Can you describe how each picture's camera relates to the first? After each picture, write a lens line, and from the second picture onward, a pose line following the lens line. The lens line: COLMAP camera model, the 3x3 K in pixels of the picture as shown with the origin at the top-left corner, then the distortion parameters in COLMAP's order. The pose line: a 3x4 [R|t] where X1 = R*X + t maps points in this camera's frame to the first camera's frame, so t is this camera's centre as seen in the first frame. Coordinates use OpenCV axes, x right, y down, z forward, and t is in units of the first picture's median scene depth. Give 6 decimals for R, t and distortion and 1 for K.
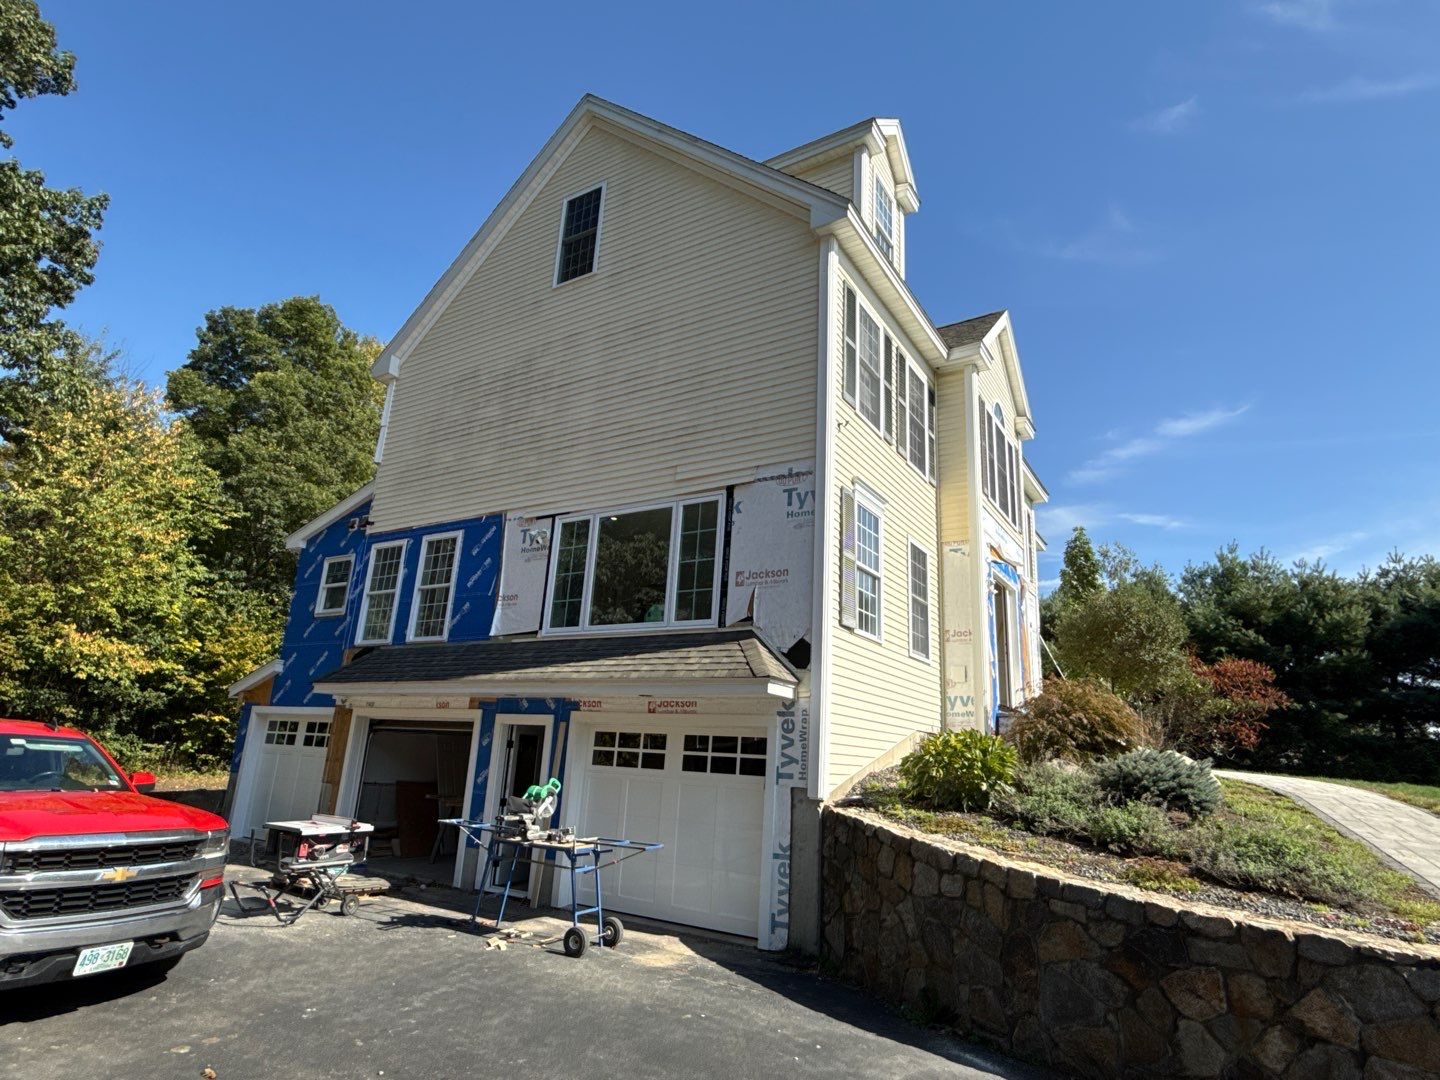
lens RADIAL K [[783.5, 0, 724.2], [0, 783.5, 540.5], [0, 0, 1]] dist [0.005463, -0.004835]
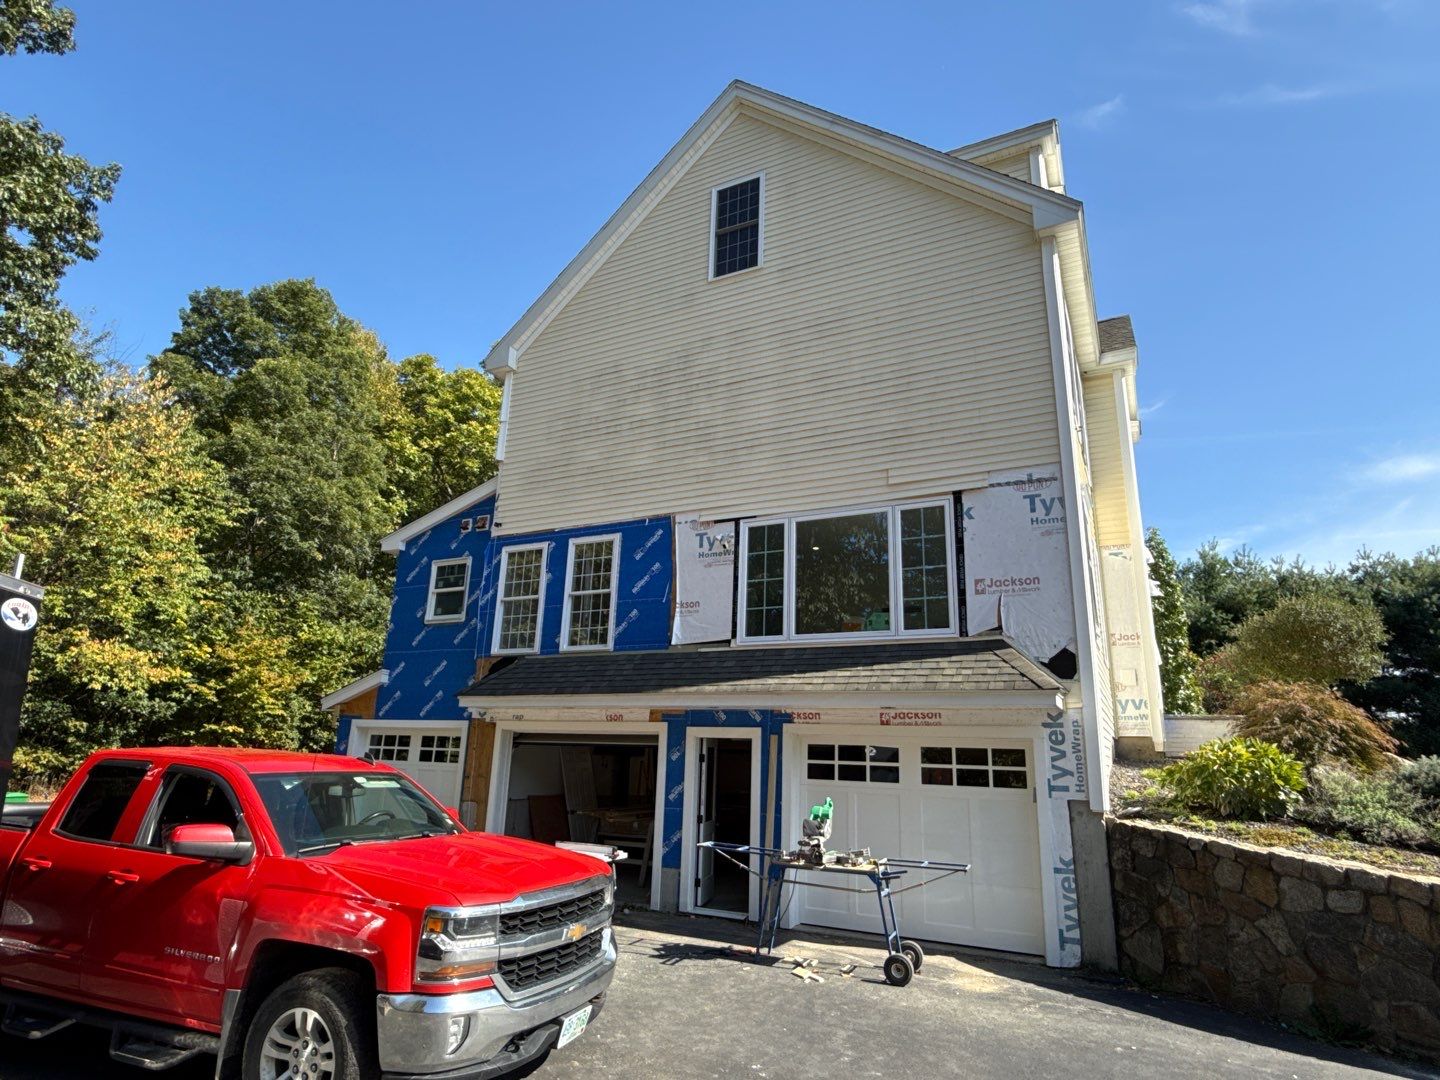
lens RADIAL K [[783.5, 0, 725.3], [0, 783.5, 540.3], [0, 0, 1]] dist [0.005463, -0.004835]
pose [[0.996267, 0.001011, 0.086319, -0.306536], [-0.001649, 0.999972, 0.007325, -0.012494], [-0.086309, -0.007440, 0.996241, 0.042904]]
